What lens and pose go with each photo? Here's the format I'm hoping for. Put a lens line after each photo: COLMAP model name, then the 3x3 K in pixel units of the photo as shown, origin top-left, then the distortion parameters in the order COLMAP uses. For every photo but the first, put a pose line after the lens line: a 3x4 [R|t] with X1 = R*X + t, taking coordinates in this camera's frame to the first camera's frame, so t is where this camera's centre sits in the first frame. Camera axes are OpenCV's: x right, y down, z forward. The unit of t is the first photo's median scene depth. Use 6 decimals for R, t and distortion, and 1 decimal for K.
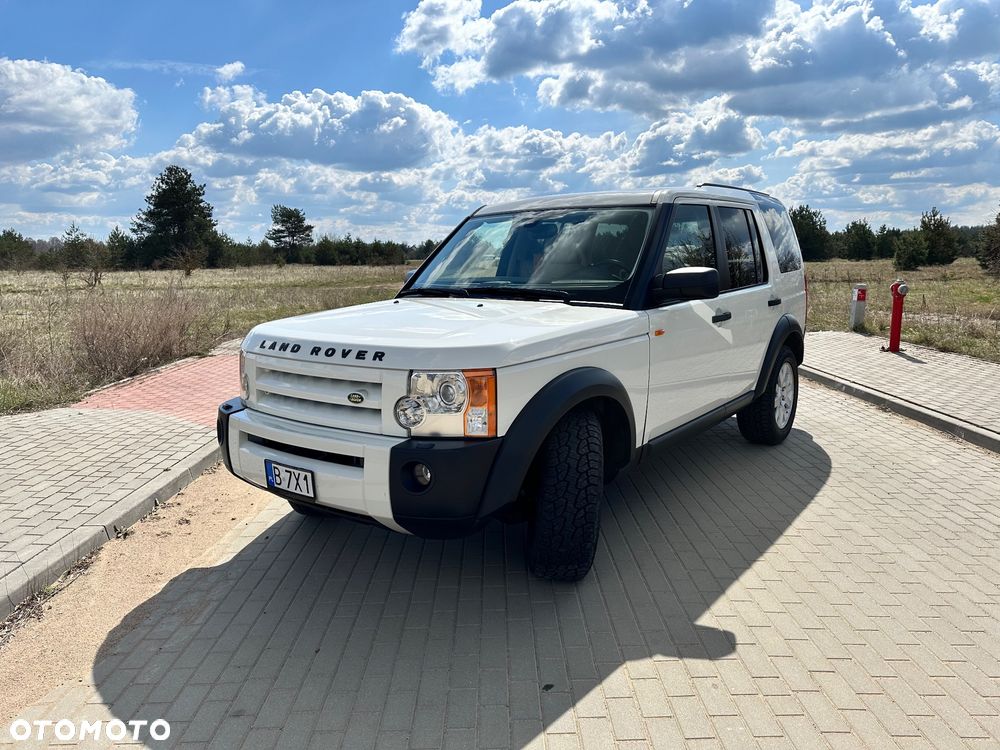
lens RADIAL K [[701.1, 0, 504.6], [0, 701.1, 397.5], [0, 0, 1]] dist [0.085186, -0.107118]
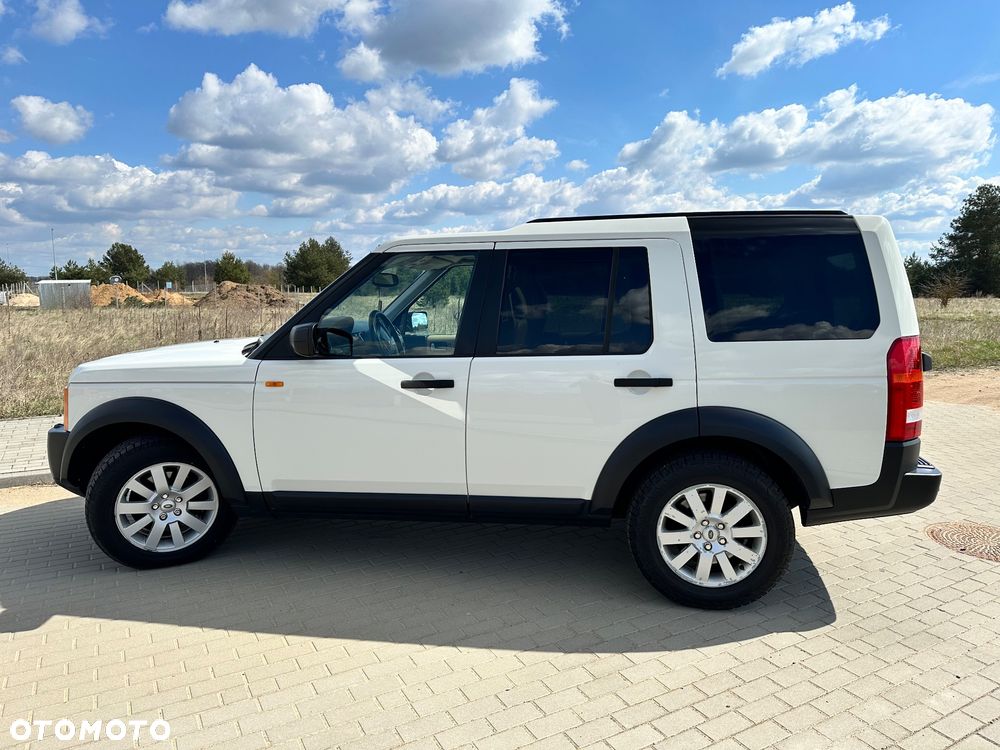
lens RADIAL K [[705.3, 0, 509.1], [0, 705.3, 401.9], [0, 0, 1]] dist [0.050458, -0.051295]
pose [[0.471017, 0.151699, -0.868982, 0.080267], [-0.174974, 0.981595, 0.076517, -0.012965], [0.864597, 0.116009, 0.488891, 0.051123]]
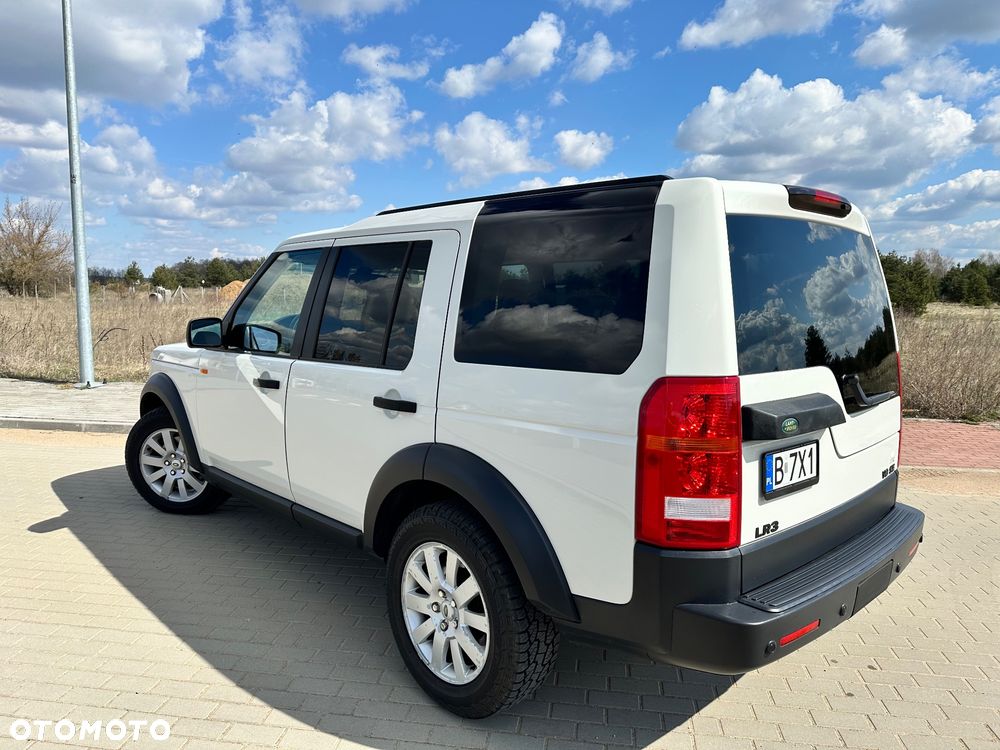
lens RADIAL K [[708.5, 0, 498.0], [0, 708.5, 379.2], [0, 0, 1]] dist [0.075249, -0.074796]
pose [[-0.173016, 0.134095, -0.975748, 0.080715], [-0.202439, 0.964695, 0.168472, -0.023535], [0.963890, 0.226677, -0.139762, 0.103293]]
